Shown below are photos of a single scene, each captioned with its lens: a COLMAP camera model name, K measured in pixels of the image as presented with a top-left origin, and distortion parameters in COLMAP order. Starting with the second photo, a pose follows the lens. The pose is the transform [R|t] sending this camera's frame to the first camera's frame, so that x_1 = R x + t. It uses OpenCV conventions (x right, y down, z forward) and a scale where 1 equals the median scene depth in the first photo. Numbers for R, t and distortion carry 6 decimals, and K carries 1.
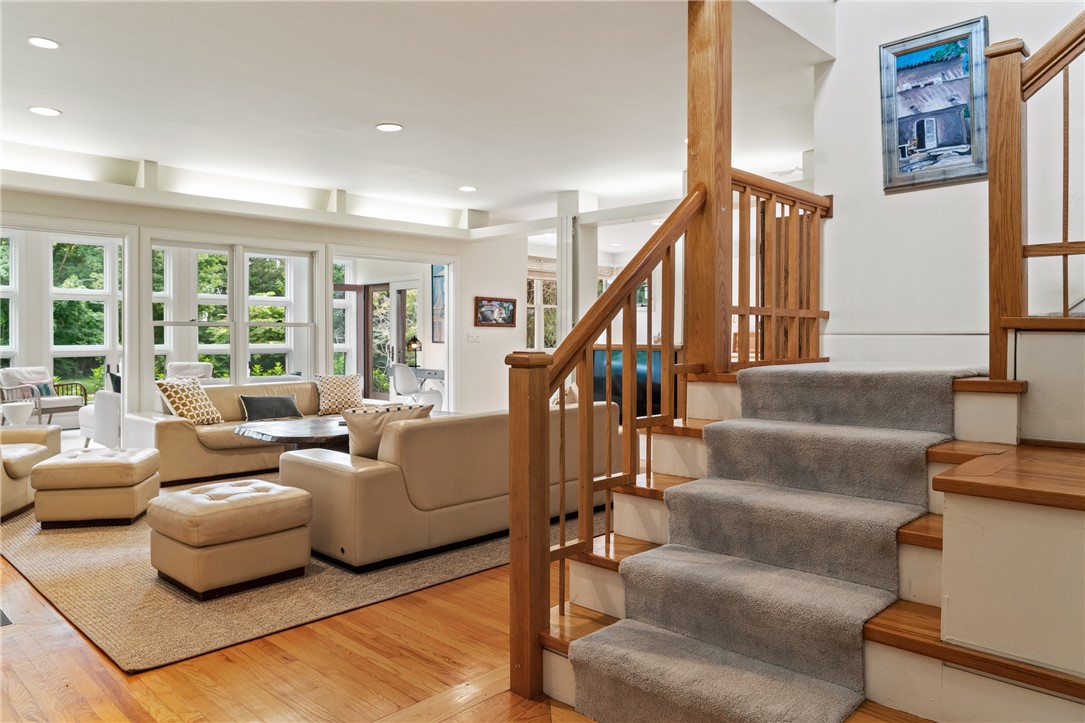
lens RADIAL K [[729.6, 0, 543.0], [0, 729.6, 354.7], [0, 0, 1]] dist [-0.027686, 0.016323]
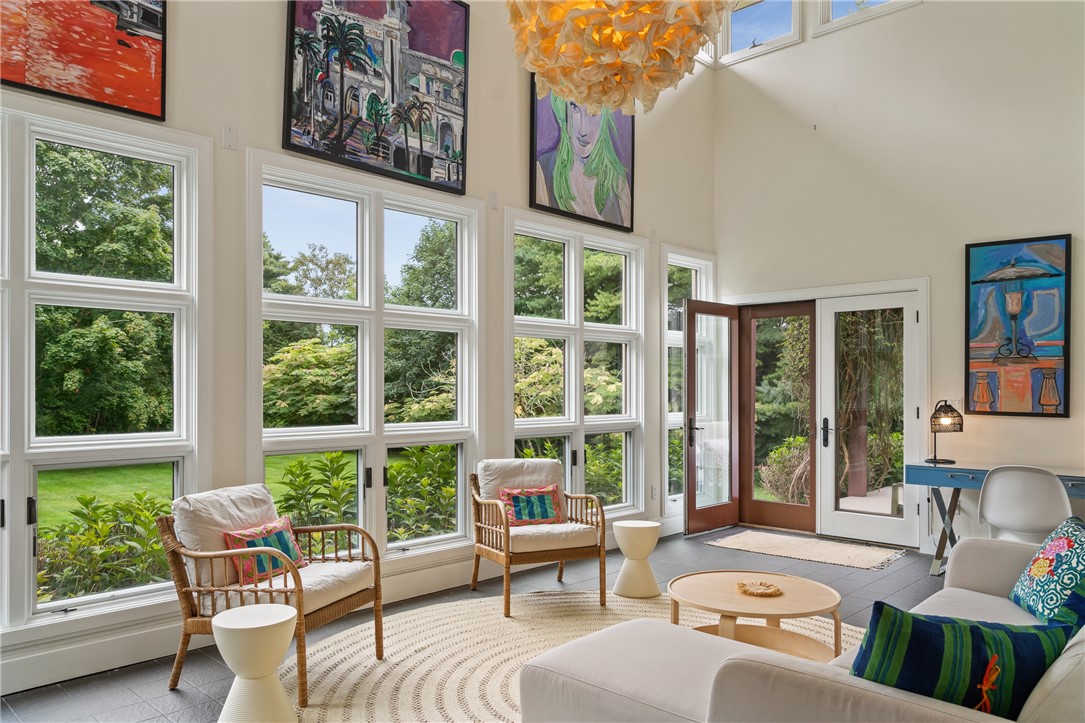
lens RADIAL K [[729.6, 0, 521.3], [0, 729.6, 390.6], [0, 0, 1]] dist [-0.027686, 0.016323]
pose [[0.999962, -0.001635, -0.008611, -0.406383], [0.001465, 0.999805, -0.019701, -0.020440], [0.008642, 0.019687, 0.999769, 0.446411]]
